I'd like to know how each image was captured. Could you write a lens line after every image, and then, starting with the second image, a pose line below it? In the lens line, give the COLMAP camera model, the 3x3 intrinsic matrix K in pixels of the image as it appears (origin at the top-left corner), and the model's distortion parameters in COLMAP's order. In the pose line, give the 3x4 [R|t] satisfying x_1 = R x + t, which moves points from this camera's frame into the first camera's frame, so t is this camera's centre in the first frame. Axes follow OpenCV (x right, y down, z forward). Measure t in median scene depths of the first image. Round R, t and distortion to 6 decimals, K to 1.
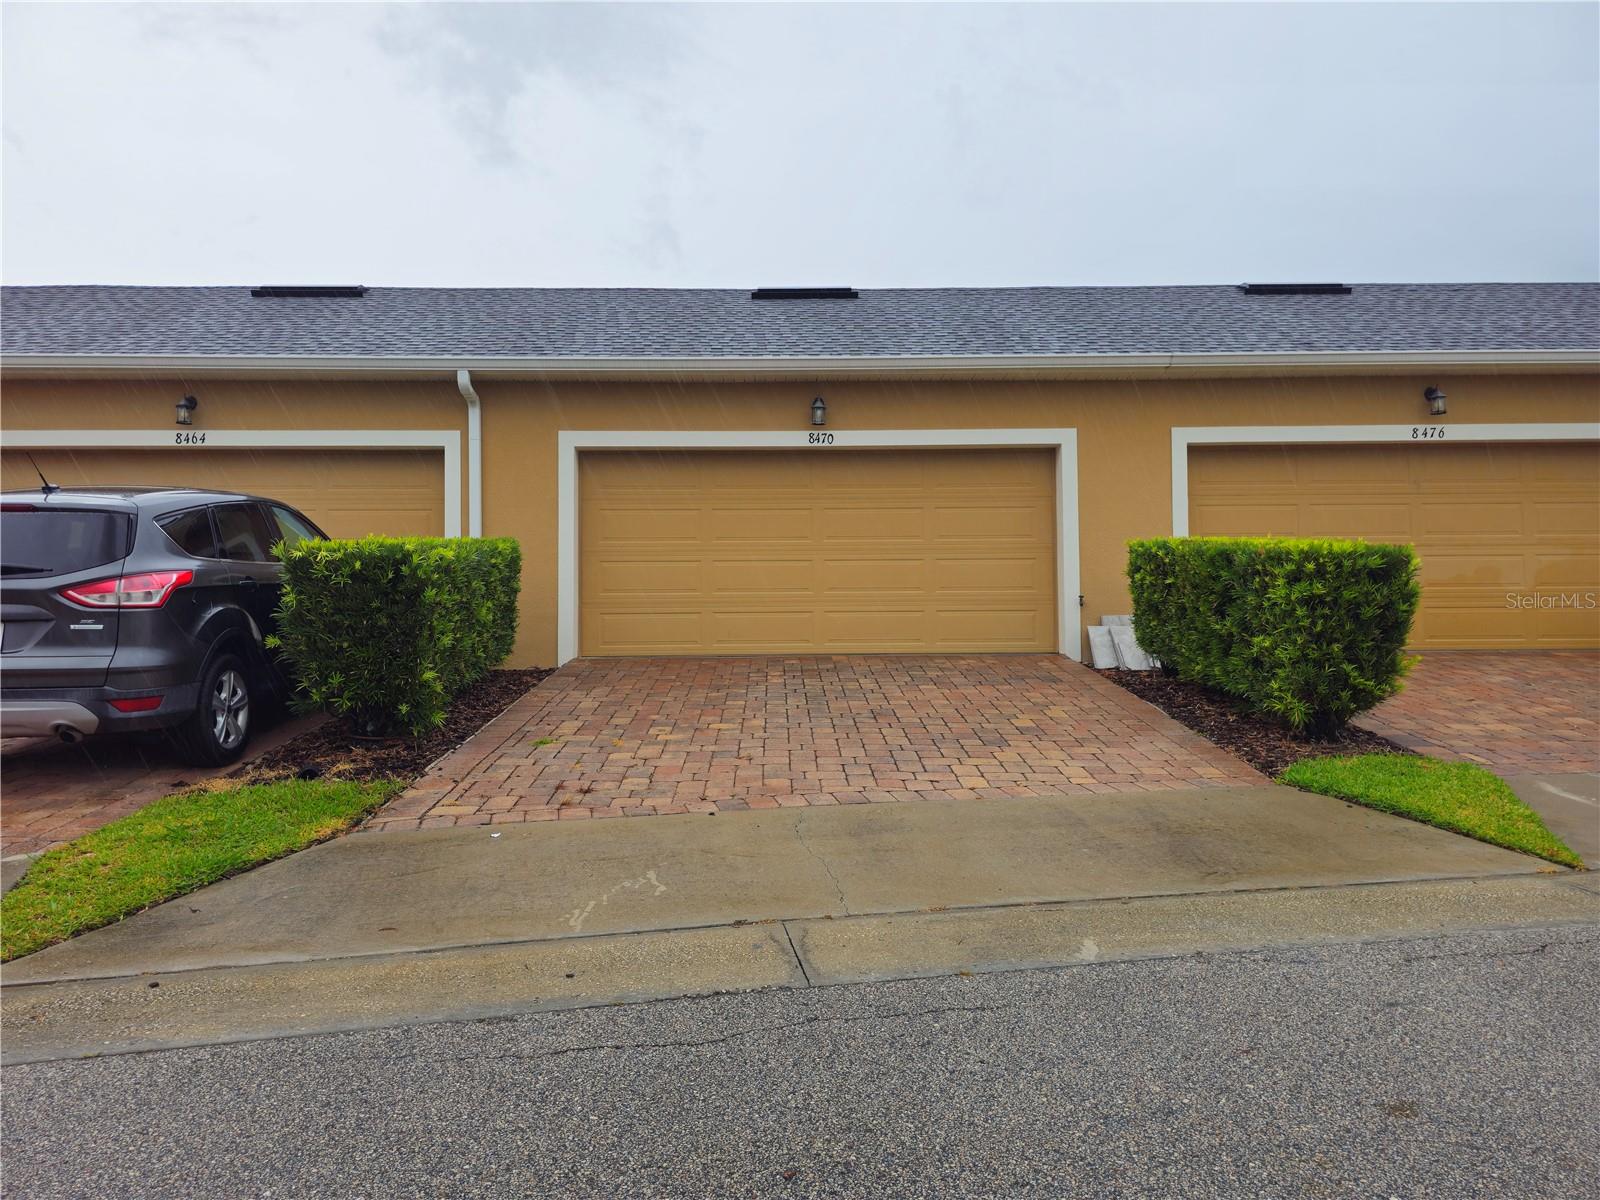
lens RADIAL K [[1069.5, 0, 804.4], [0, 1069.5, 607.4], [0, 0, 1]] dist [0.004985, -0.001150]
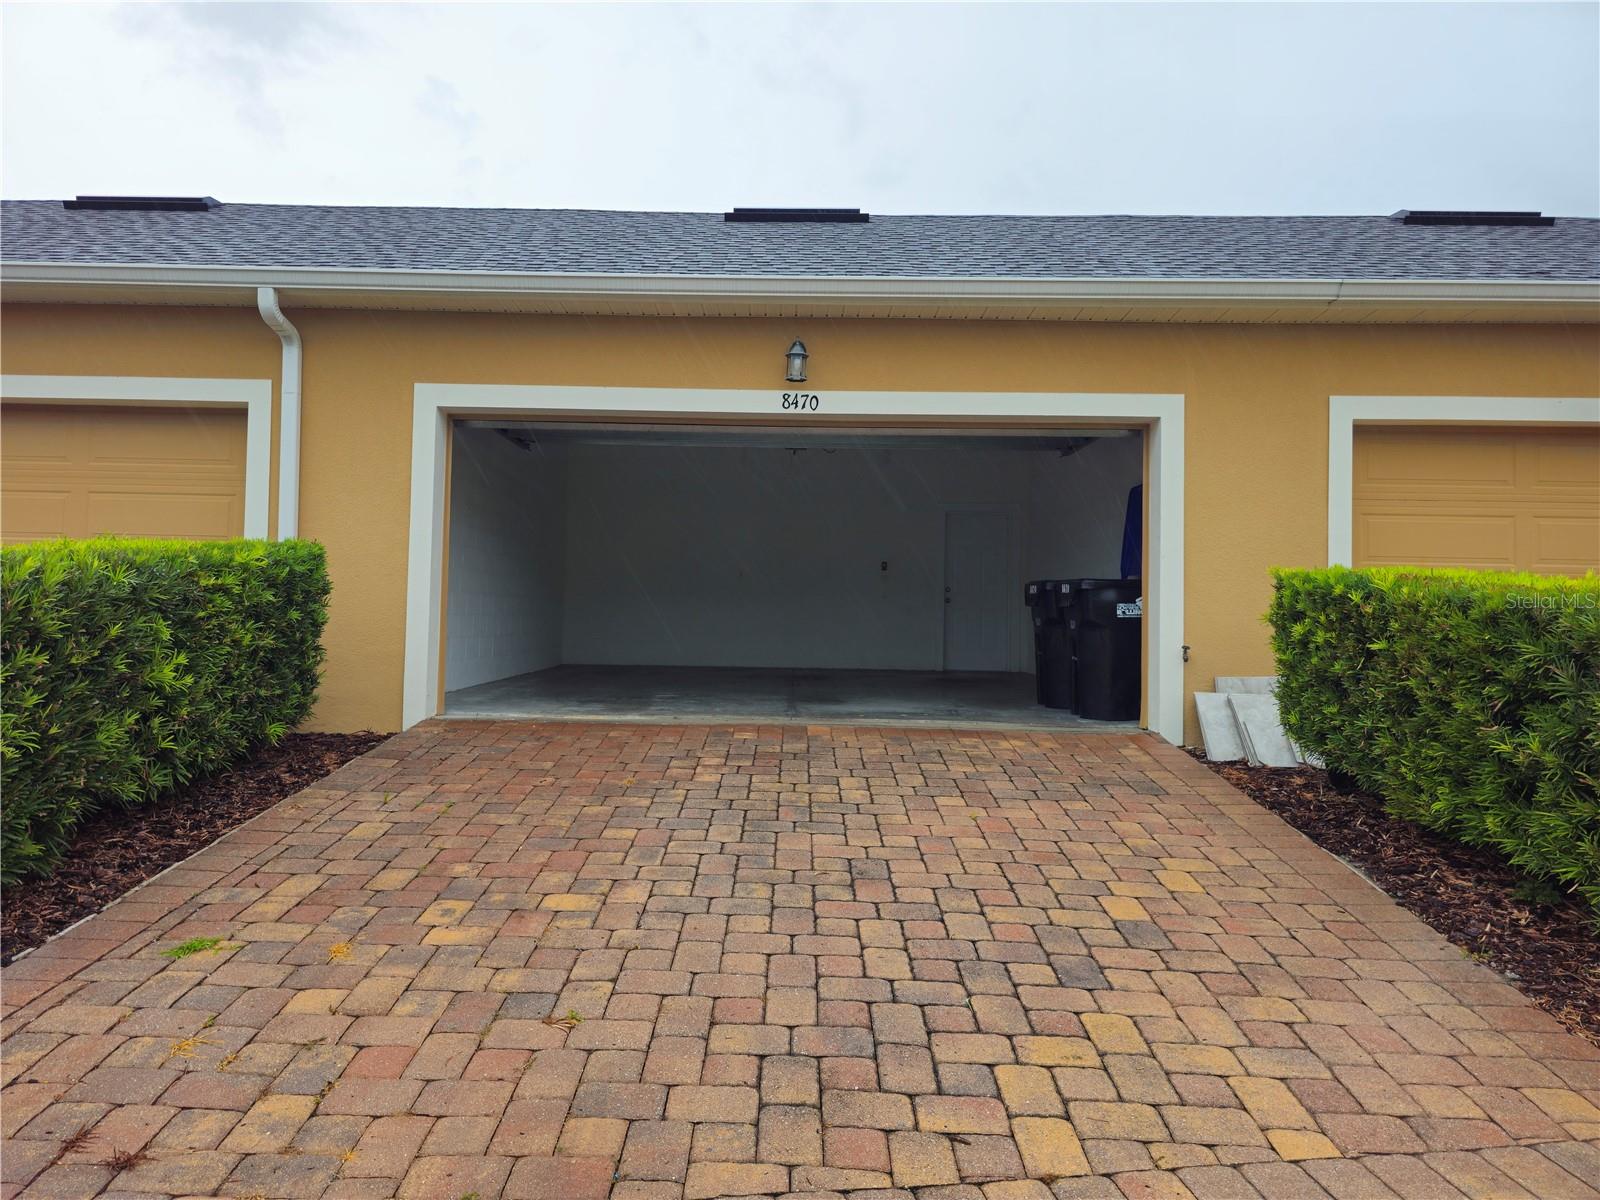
lens RADIAL K [[1069.5, 0, 794.0], [0, 1069.5, 591.0], [0, 0, 1]] dist [0.004985, -0.001150]
pose [[0.999100, 0.025991, -0.033532, 0.038553], [-0.026430, 0.999570, -0.012726, -0.031303], [0.033186, 0.013601, 0.999357, 0.339183]]
